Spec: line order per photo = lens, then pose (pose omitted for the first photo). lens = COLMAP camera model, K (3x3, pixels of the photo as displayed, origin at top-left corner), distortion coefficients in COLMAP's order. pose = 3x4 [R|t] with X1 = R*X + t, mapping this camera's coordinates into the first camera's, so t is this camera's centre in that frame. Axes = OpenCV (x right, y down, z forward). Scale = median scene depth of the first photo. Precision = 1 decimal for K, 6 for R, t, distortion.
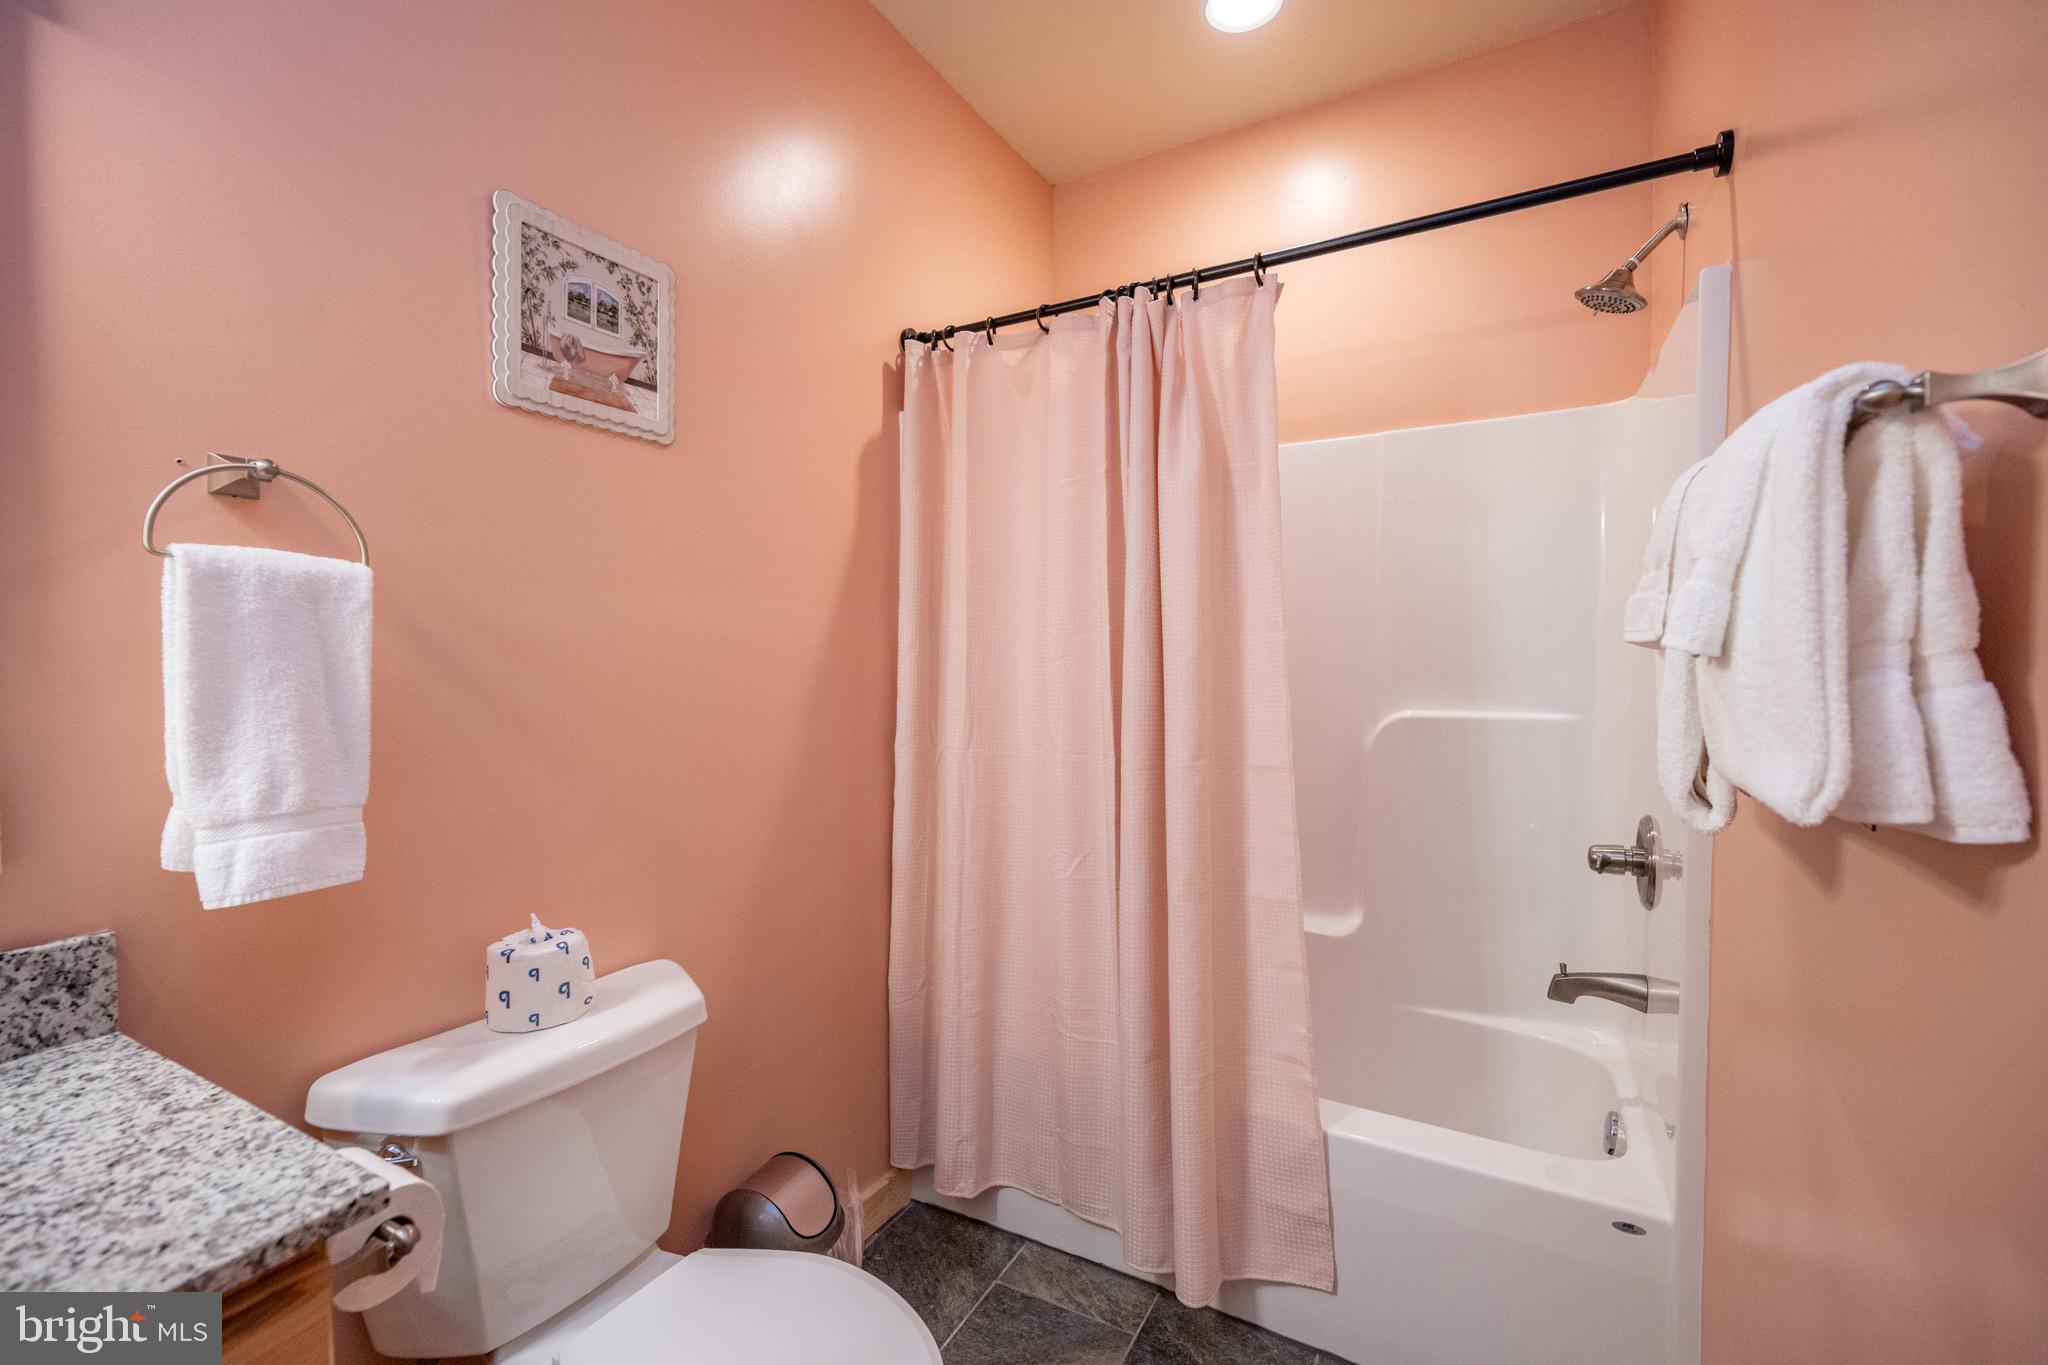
lens RADIAL K [[863.4, 0, 1010.8], [0, 863.4, 673.6], [0, 0, 1]] dist [0.001208, 0.000148]
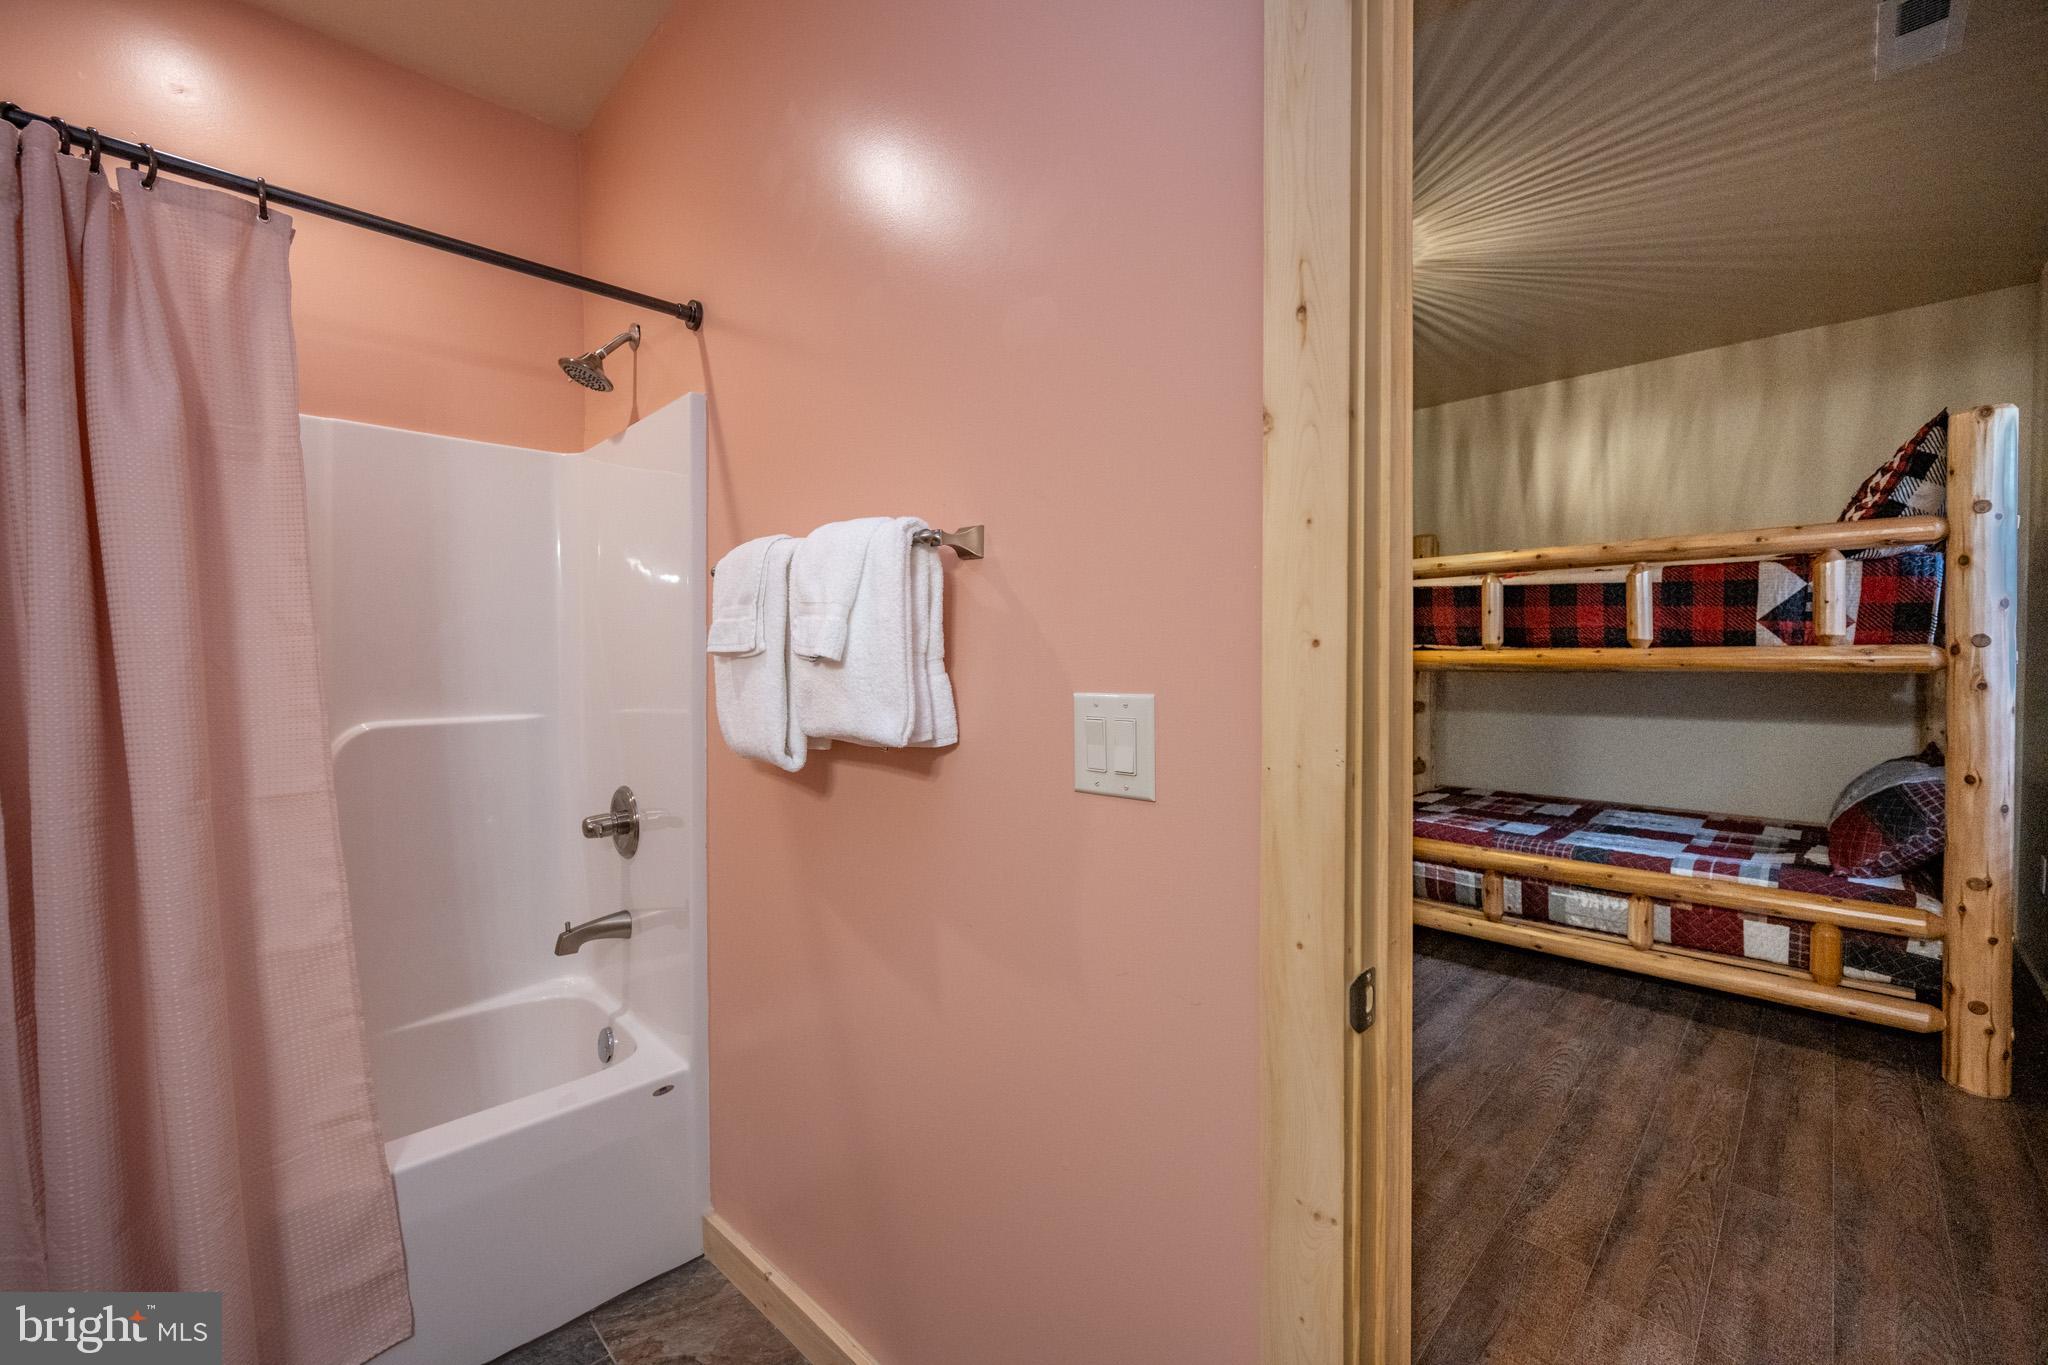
lens RADIAL K [[863.4, 0, 1010.8], [0, 863.4, 673.6], [0, 0, 1]] dist [0.001208, 0.000148]
pose [[0.255255, -0.012701, 0.966790, -0.359448], [0.023398, 0.999702, 0.006956, 0.000241], [-0.966591, 0.020845, 0.255476, 0.105460]]
